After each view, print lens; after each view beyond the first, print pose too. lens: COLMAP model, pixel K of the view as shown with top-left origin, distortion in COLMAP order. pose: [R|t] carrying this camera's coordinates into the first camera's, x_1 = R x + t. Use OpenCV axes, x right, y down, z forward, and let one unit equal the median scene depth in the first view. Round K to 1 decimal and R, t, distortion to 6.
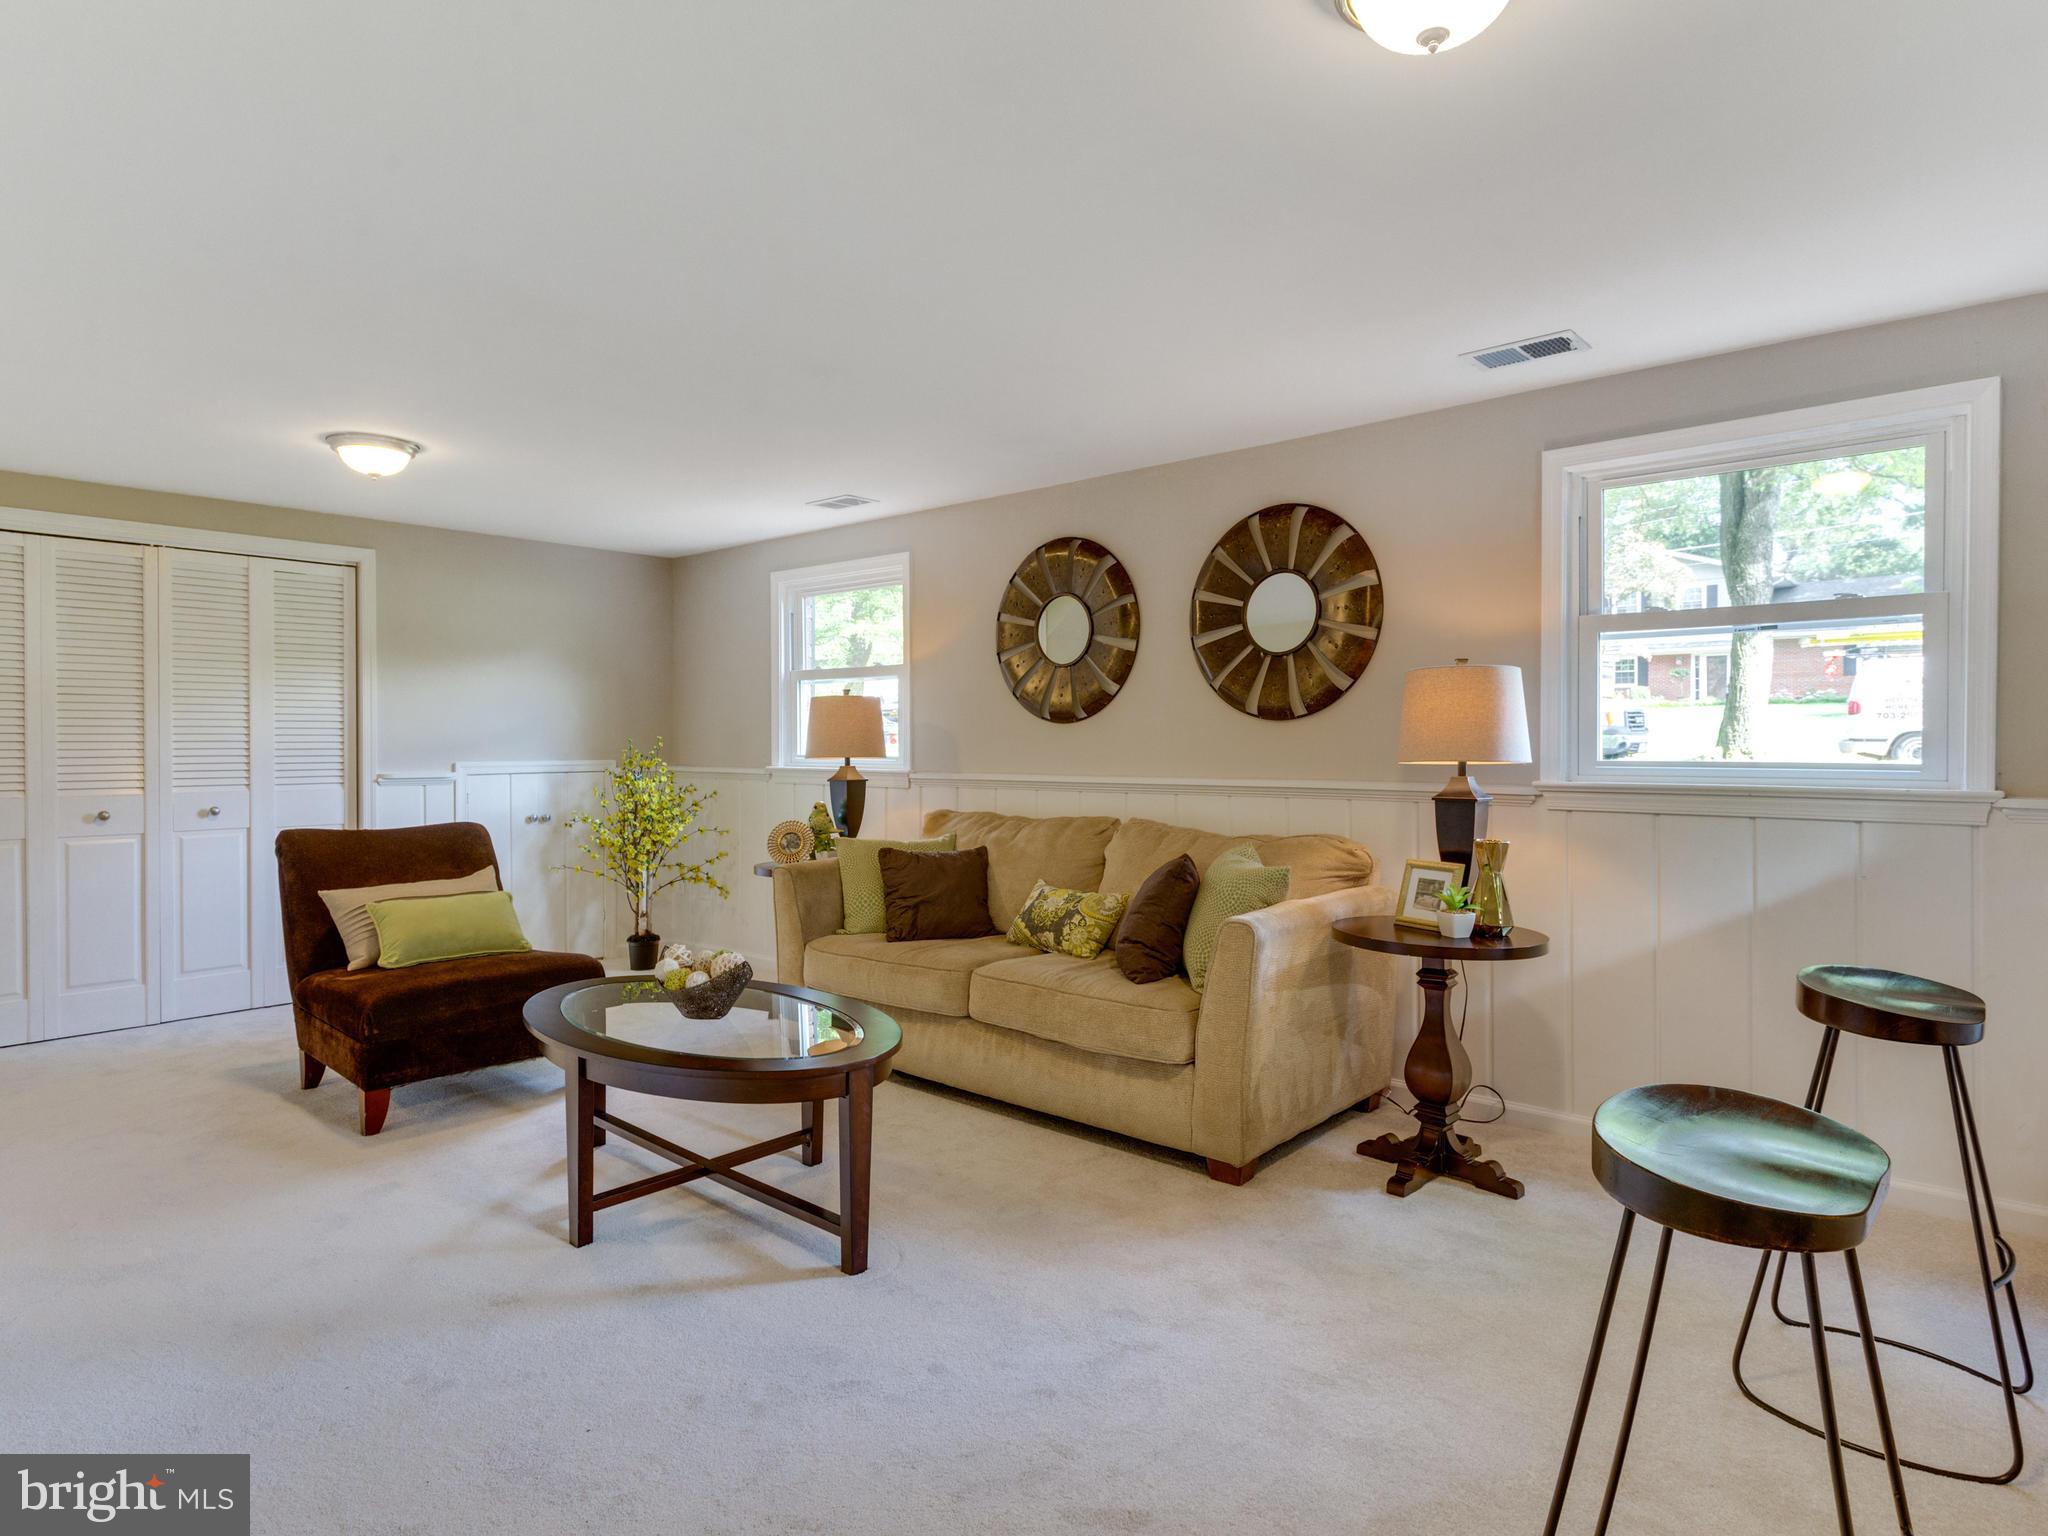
lens RADIAL K [[1100.0, 0, 1026.7], [0, 1100.0, 759.6], [0, 0, 1]] dist [0.002878, 0.000104]
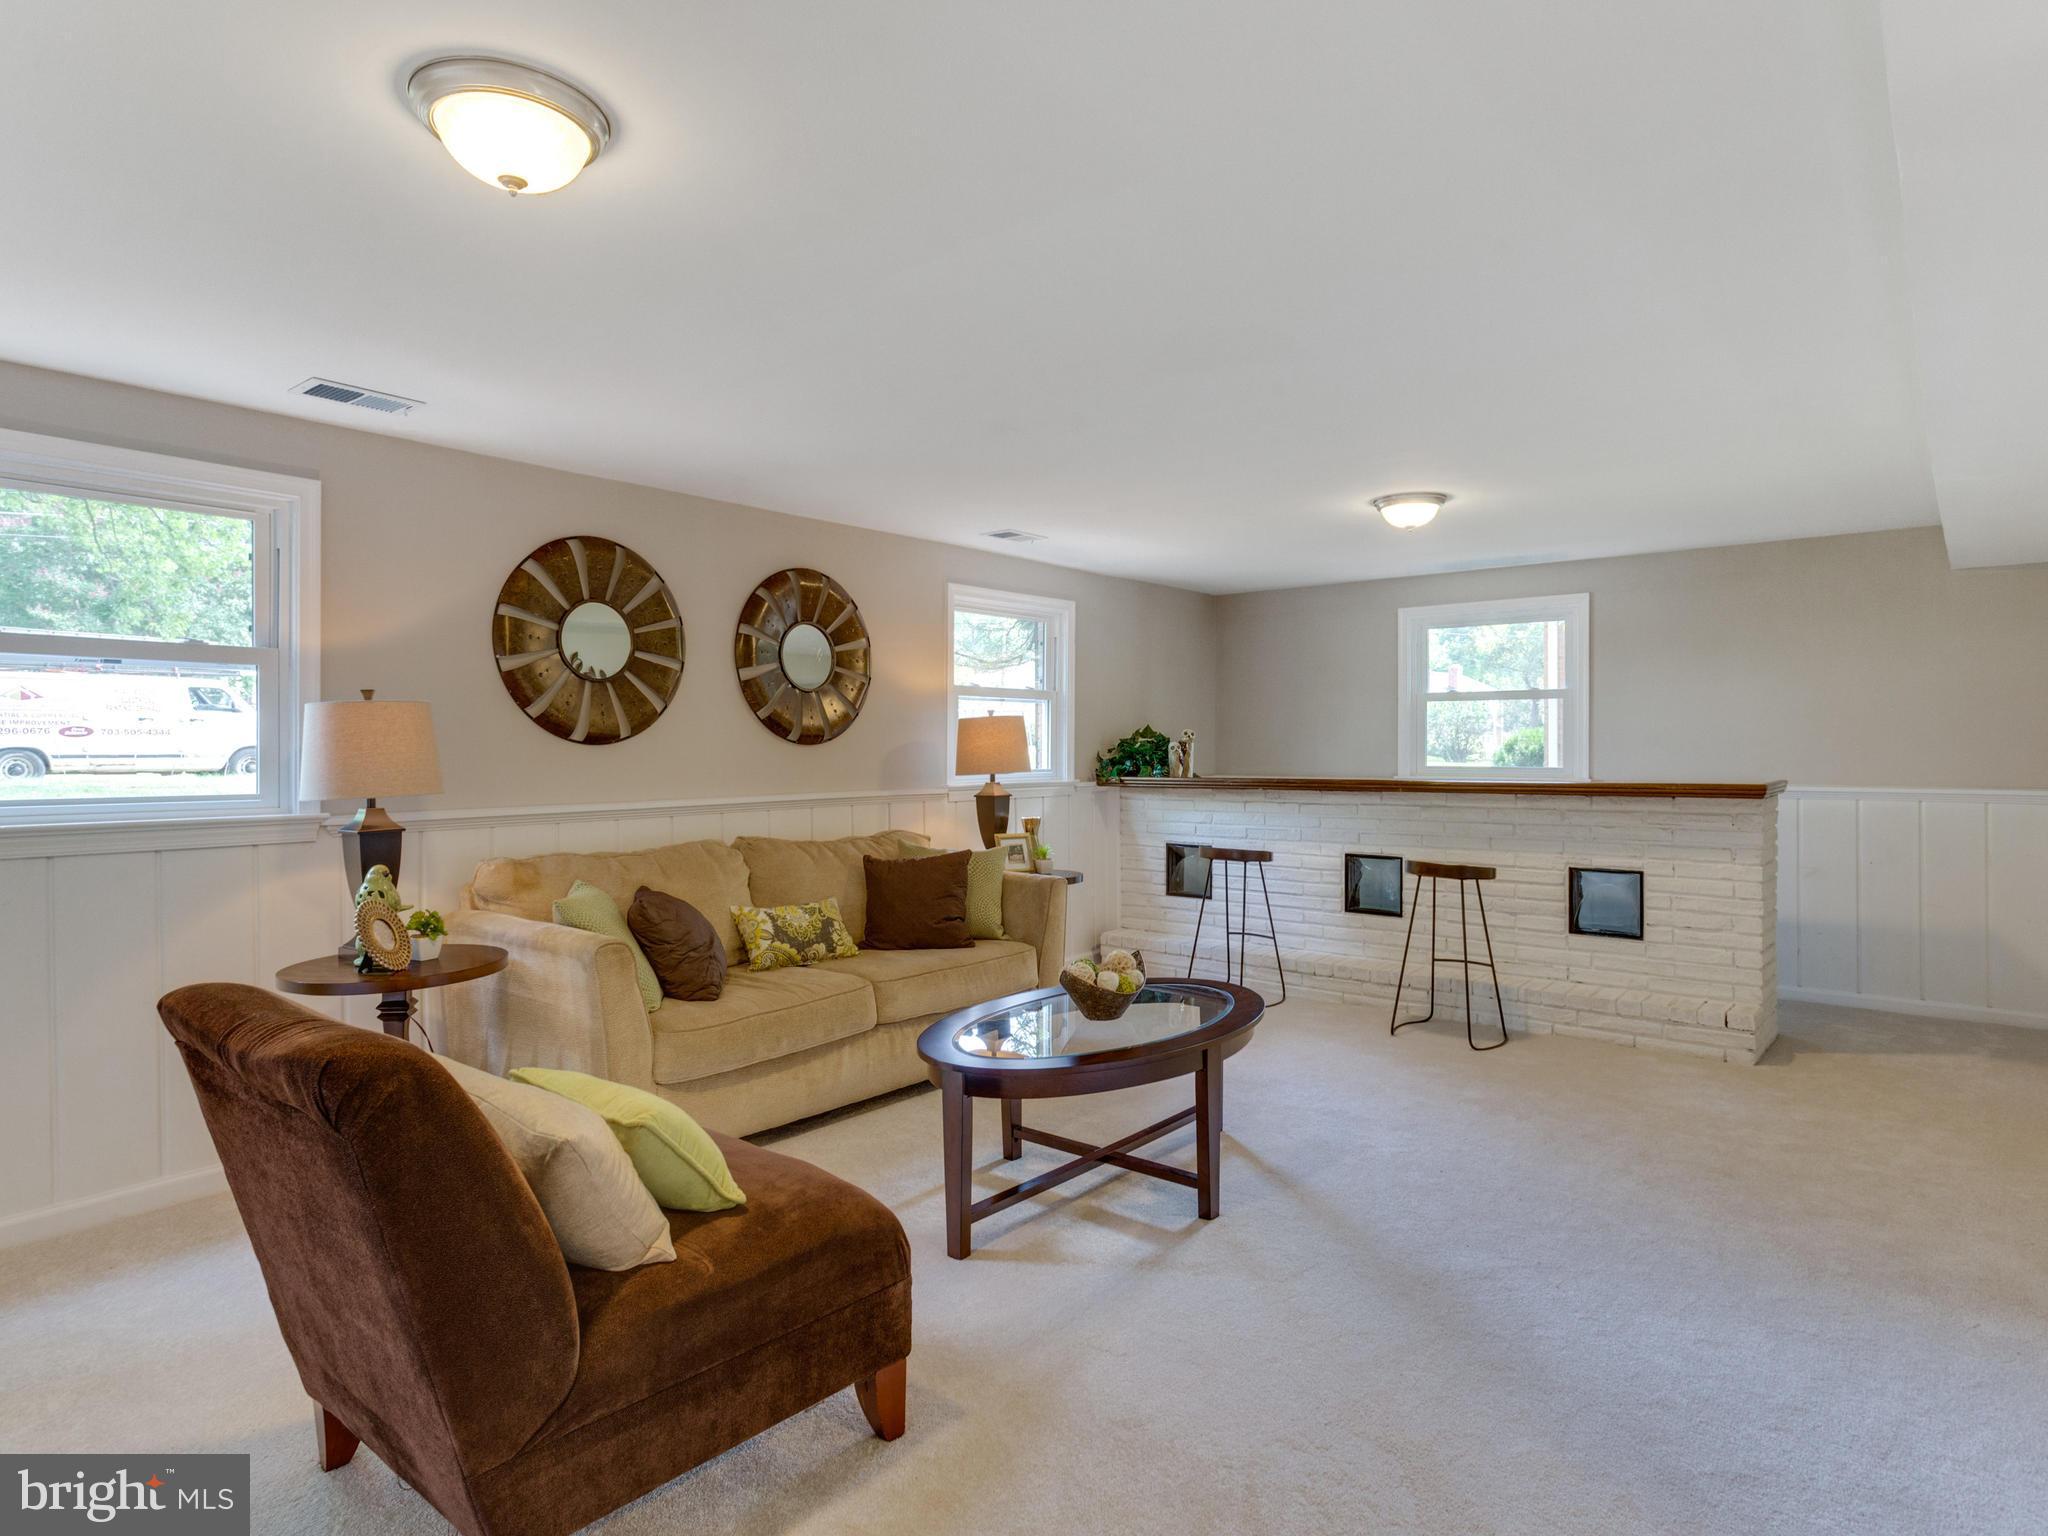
lens RADIAL K [[1157.7, 0, 1024.0], [0, 1157.7, 768.0], [0, 0, 1]] dist [-0.171354, 0.000149]
pose [[-0.058120, -0.000641, 0.998309, -1.024857], [0.026738, 0.999640, 0.002198, -0.007667], [-0.997951, 0.026820, -0.058082, 0.816888]]
